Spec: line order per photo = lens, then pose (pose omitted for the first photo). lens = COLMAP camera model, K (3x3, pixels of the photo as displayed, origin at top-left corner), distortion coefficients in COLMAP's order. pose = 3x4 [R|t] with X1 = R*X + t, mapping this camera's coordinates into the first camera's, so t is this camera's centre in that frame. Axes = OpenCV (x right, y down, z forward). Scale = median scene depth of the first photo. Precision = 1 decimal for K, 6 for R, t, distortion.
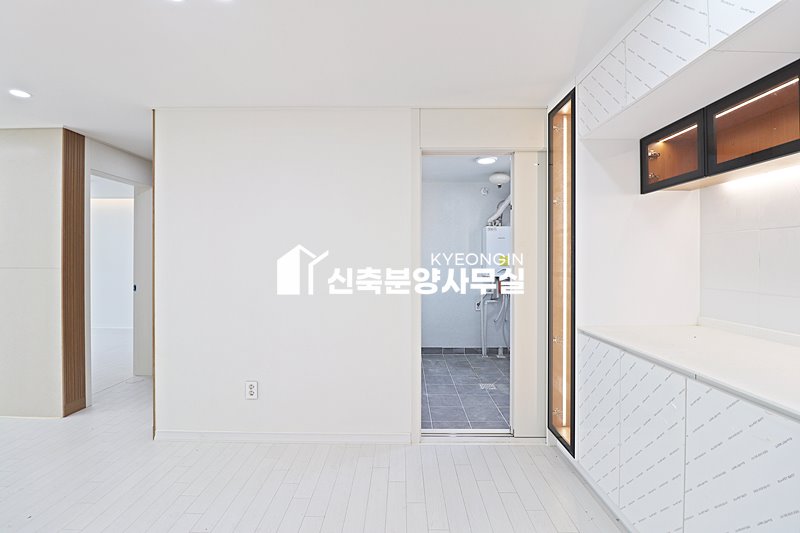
lens RADIAL K [[370.8, 0, 402.3], [0, 370.8, 261.5], [0, 0, 1]] dist [0.000968, -0.013073]
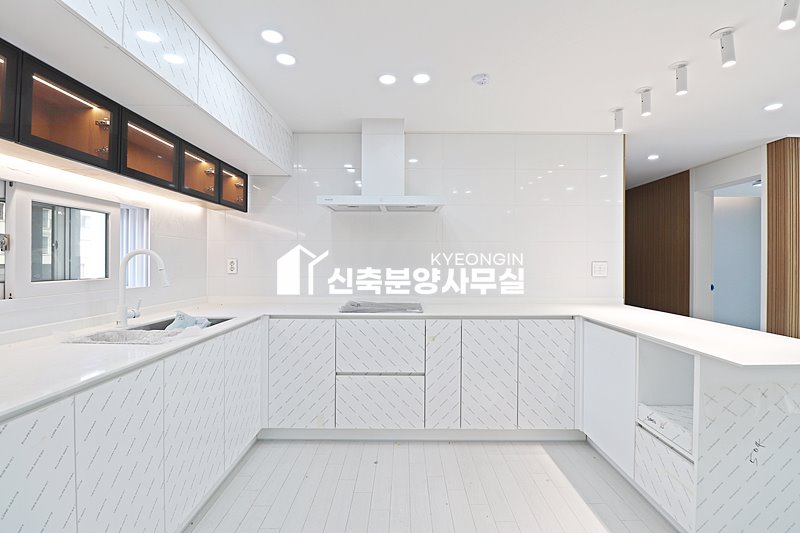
lens RADIAL K [[370.8, 0, 402.3], [0, 370.8, 261.5], [0, 0, 1]] dist [0.000968, -0.013073]
pose [[-0.999994, -0.003173, 0.001359, 0.008832], [-0.003171, 0.999994, 0.001249, 0.002444], [-0.001363, 0.001244, -0.999998, 0.564074]]
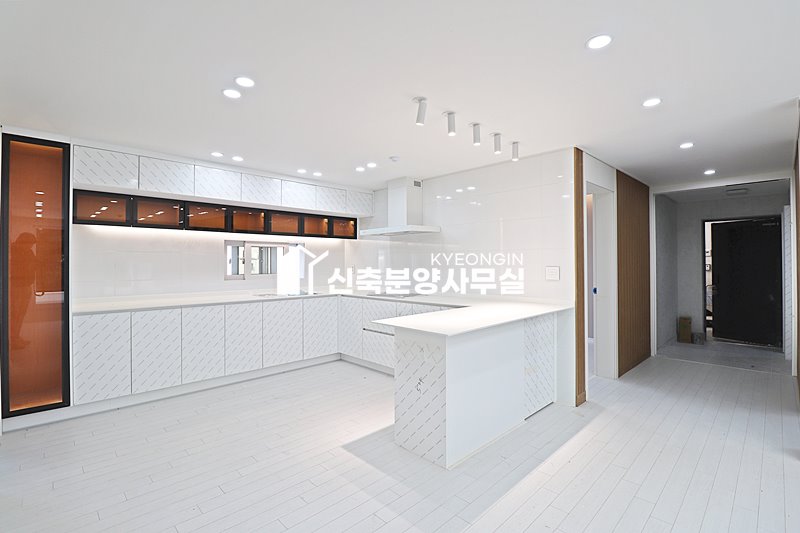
lens RADIAL K [[370.8, 0, 402.3], [0, 370.8, 261.5], [0, 0, 1]] dist [0.000968, -0.013073]
pose [[-0.697699, 0.007840, 0.716348, -0.902760], [0.003954, 0.999967, -0.007093, -0.005903], [-0.716380, -0.002116, -0.697707, 0.657542]]
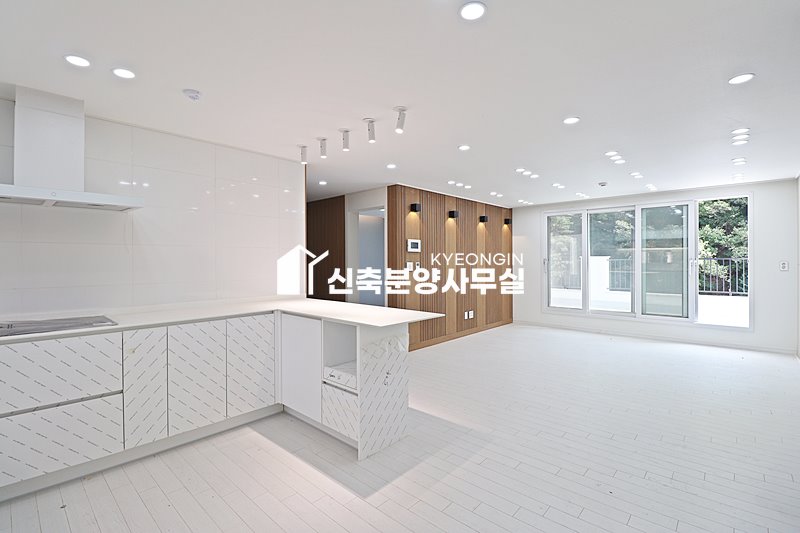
lens RADIAL K [[370.8, 0, 402.3], [0, 370.8, 261.5], [0, 0, 1]] dist [0.000968, -0.013073]
pose [[-0.674967, 0.006676, -0.737818, 0.116768], [0.004477, 0.999978, 0.004952, -0.010469], [0.737834, 0.000039, -0.674982, 0.657769]]
